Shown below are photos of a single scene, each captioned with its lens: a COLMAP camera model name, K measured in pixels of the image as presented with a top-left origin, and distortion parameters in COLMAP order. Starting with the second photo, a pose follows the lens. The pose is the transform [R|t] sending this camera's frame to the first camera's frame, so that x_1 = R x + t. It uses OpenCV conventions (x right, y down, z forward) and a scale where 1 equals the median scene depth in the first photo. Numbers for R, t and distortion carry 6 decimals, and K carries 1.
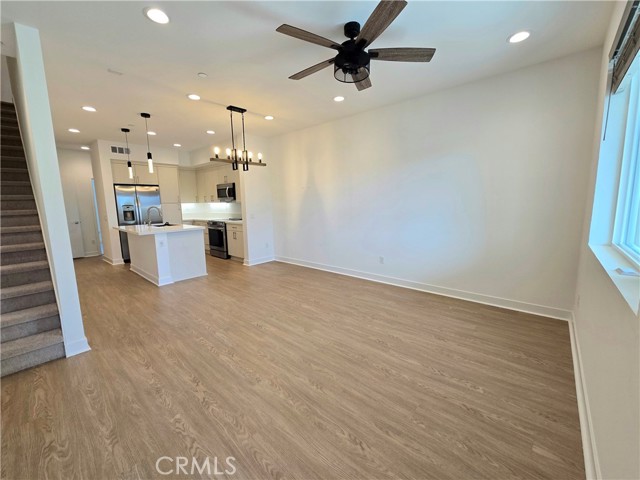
lens RADIAL K [[263.8, 0, 318.4], [0, 263.8, 237.9], [0, 0, 1]] dist [-0.000207, 0.001264]
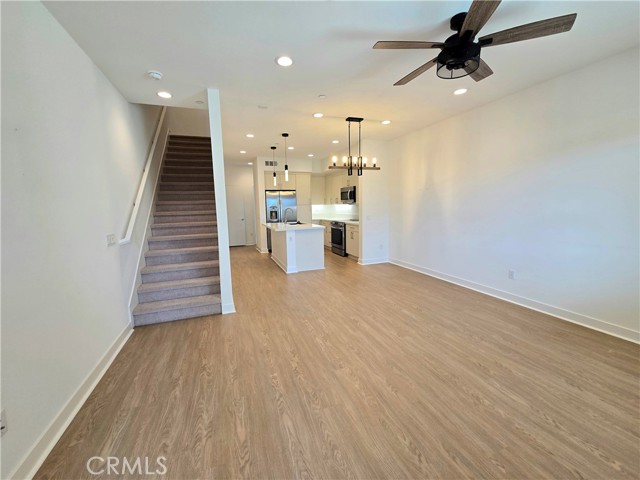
lens RADIAL K [[263.8, 0, 317.7], [0, 263.8, 238.0], [0, 0, 1]] dist [-0.000207, 0.001264]
pose [[0.884011, 0.059538, -0.463659, 0.097534], [-0.060082, 0.998101, 0.013614, -0.007385], [0.463589, 0.015822, 0.885909, -0.024234]]
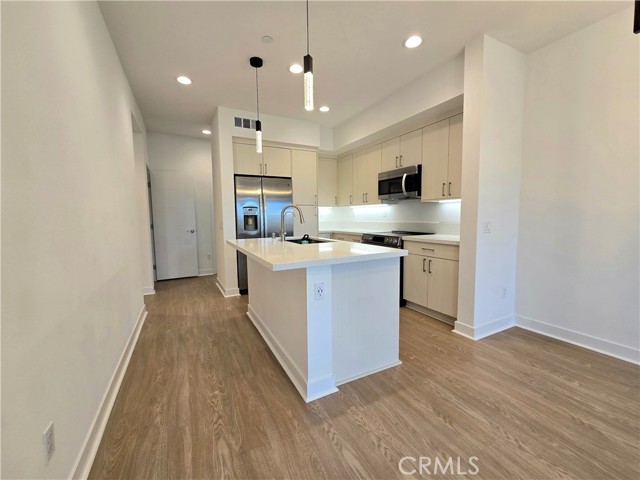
lens RADIAL K [[263.8, 0, 319.2], [0, 263.8, 236.1], [0, 0, 1]] dist [-0.000207, 0.001264]
pose [[0.935574, 0.031277, -0.351742, -0.567421], [-0.051072, 0.997582, -0.047139, -0.051276], [0.349417, 0.062066, 0.934909, 0.779827]]
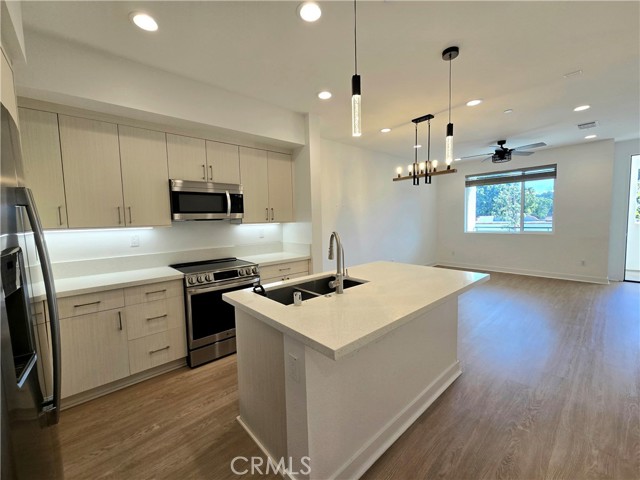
lens RADIAL K [[263.8, 0, 319.8], [0, 263.8, 234.9], [0, 0, 1]] dist [-0.000207, 0.001264]
pose [[0.112223, -0.043854, 0.992715, -1.405901], [0.158502, 0.987025, 0.025684, -0.185473], [-0.980960, 0.154465, 0.117718, 1.434208]]
